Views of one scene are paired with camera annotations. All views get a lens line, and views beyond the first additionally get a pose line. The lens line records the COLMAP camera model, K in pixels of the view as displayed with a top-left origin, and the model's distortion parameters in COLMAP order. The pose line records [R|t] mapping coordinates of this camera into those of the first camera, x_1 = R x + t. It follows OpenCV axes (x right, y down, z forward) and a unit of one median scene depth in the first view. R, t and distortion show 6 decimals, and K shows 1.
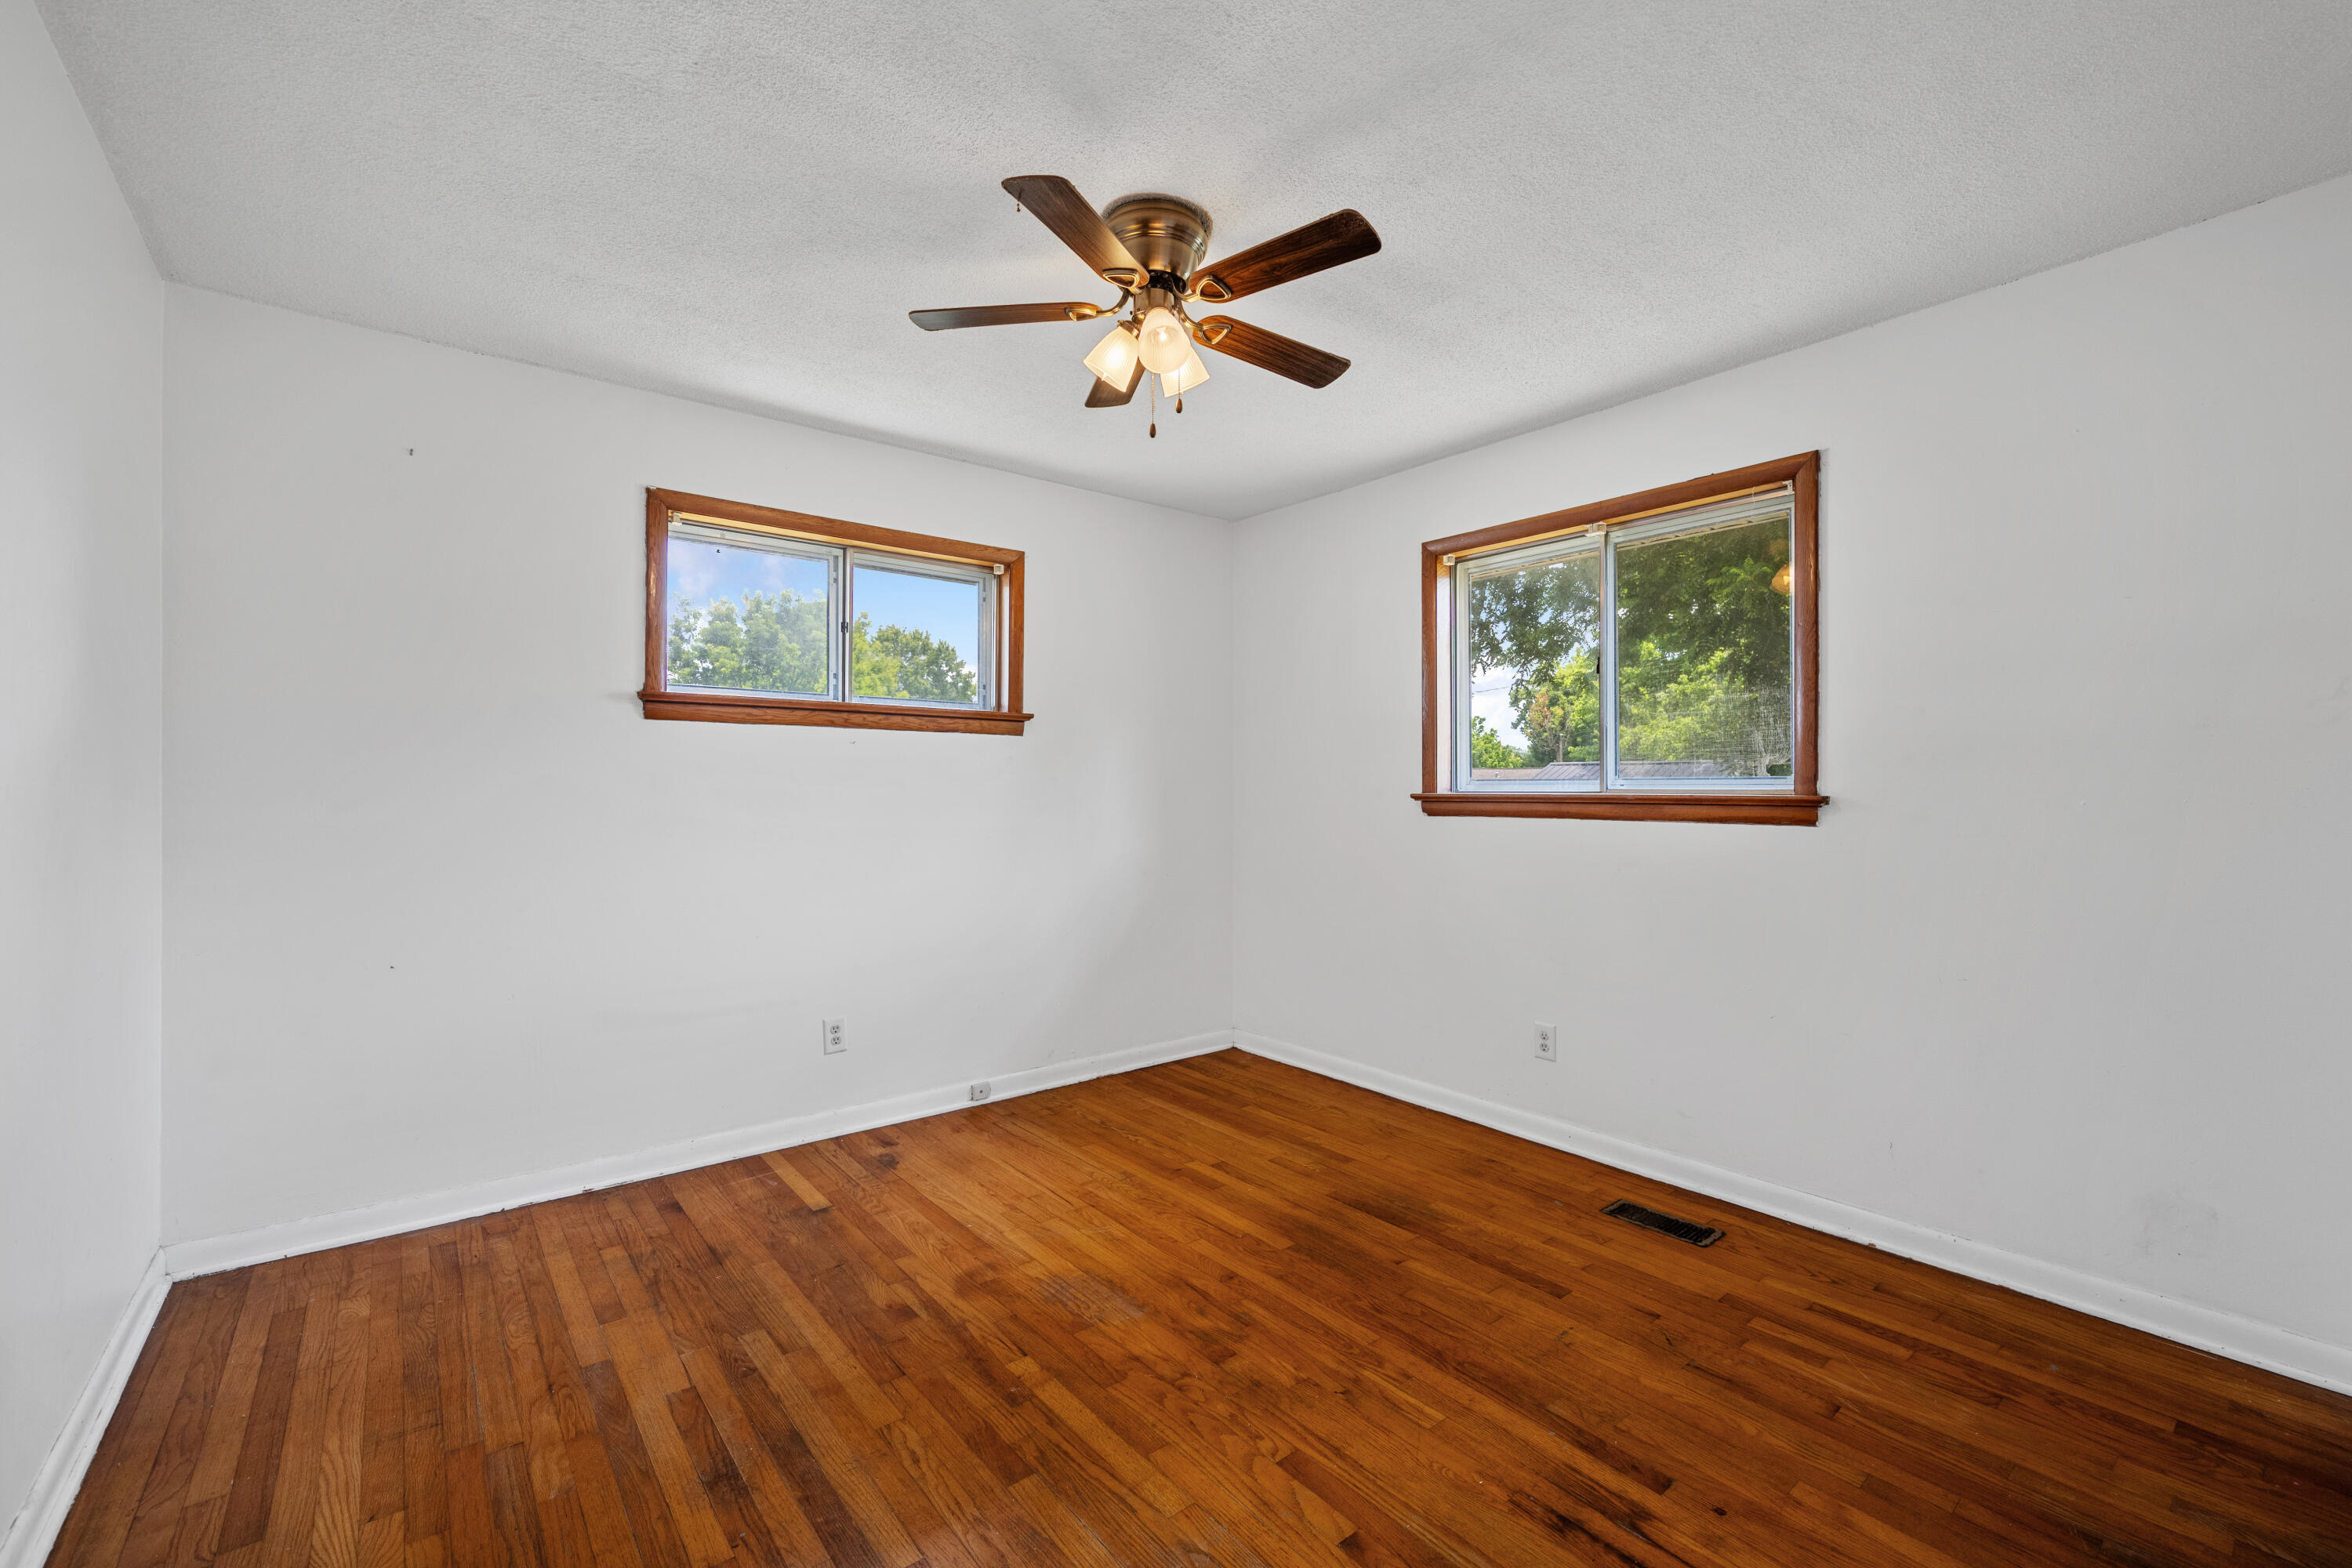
lens RADIAL K [[959.5, 0, 1176.0], [0, 959.5, 784.0], [0, 0, 1]] dist [-0.001049, 0.000173]
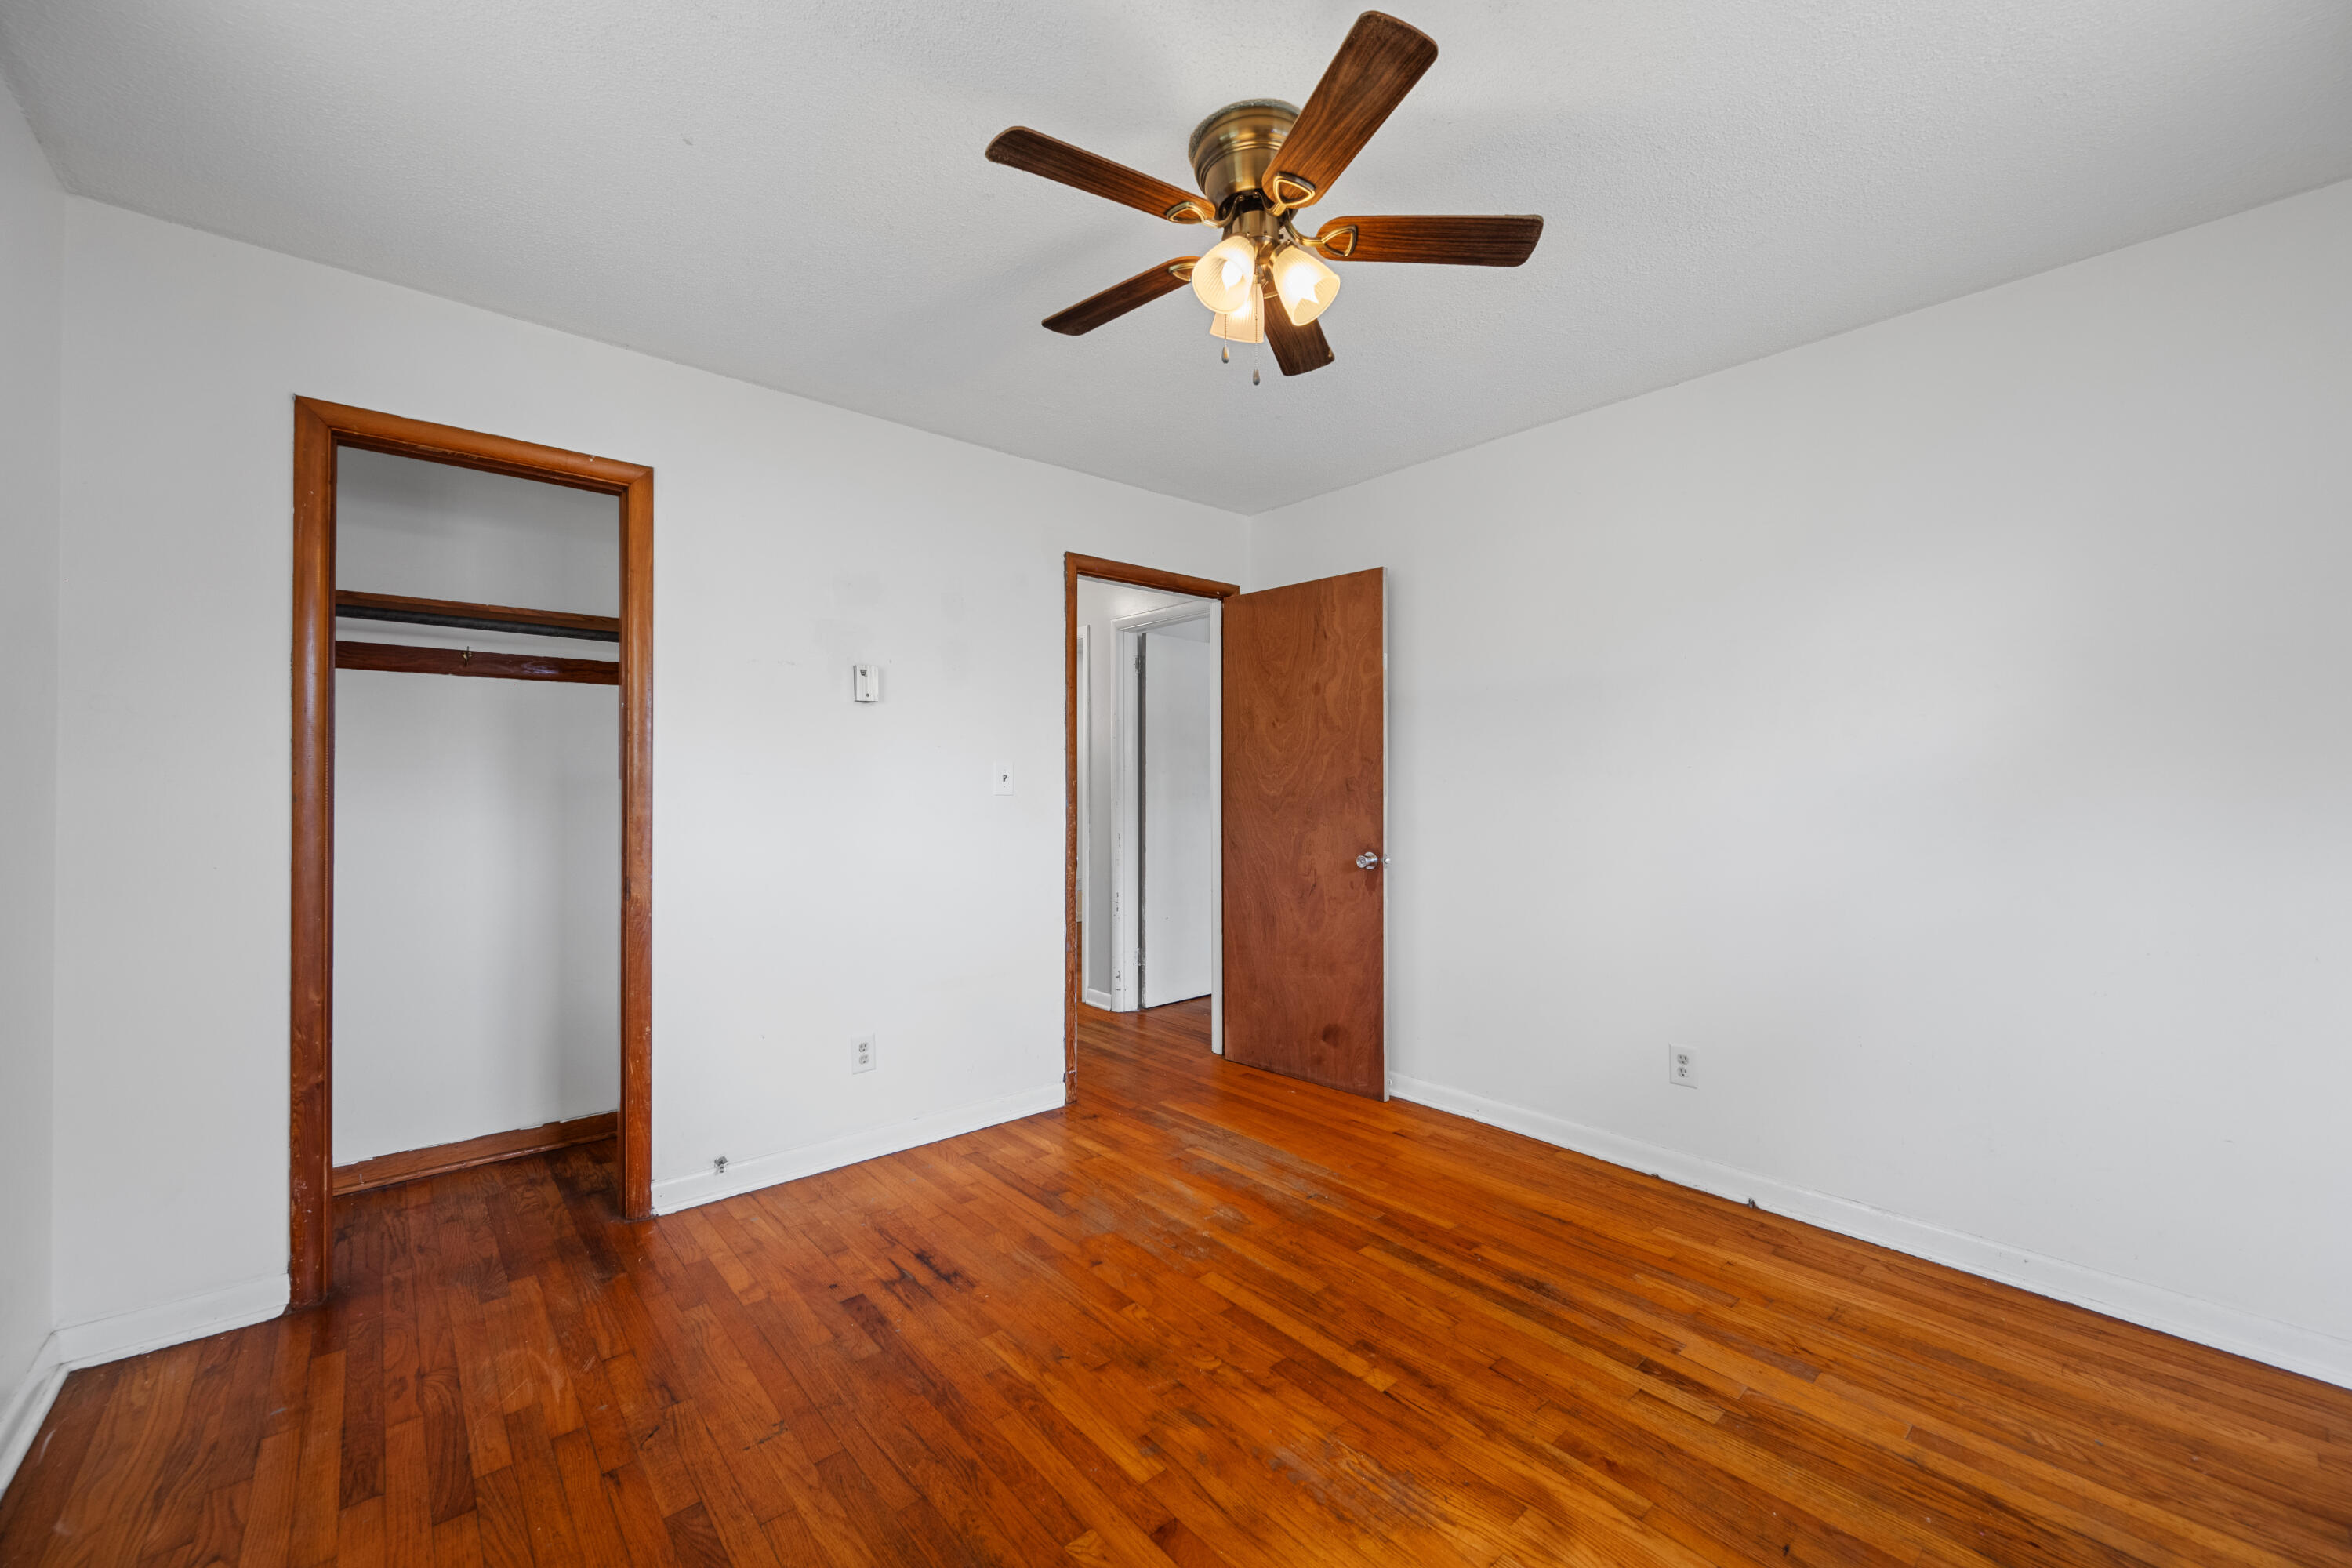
lens RADIAL K [[936.6, 0, 1176.0], [0, 936.6, 784.0], [0, 0, 1]] dist [0.001496, 0.000072]
pose [[-0.999088, -0.002414, -0.042640, 0.088343], [-0.002035, 0.999958, -0.008913, 0.010139], [0.042659, -0.008818, -0.999051, 1.927632]]
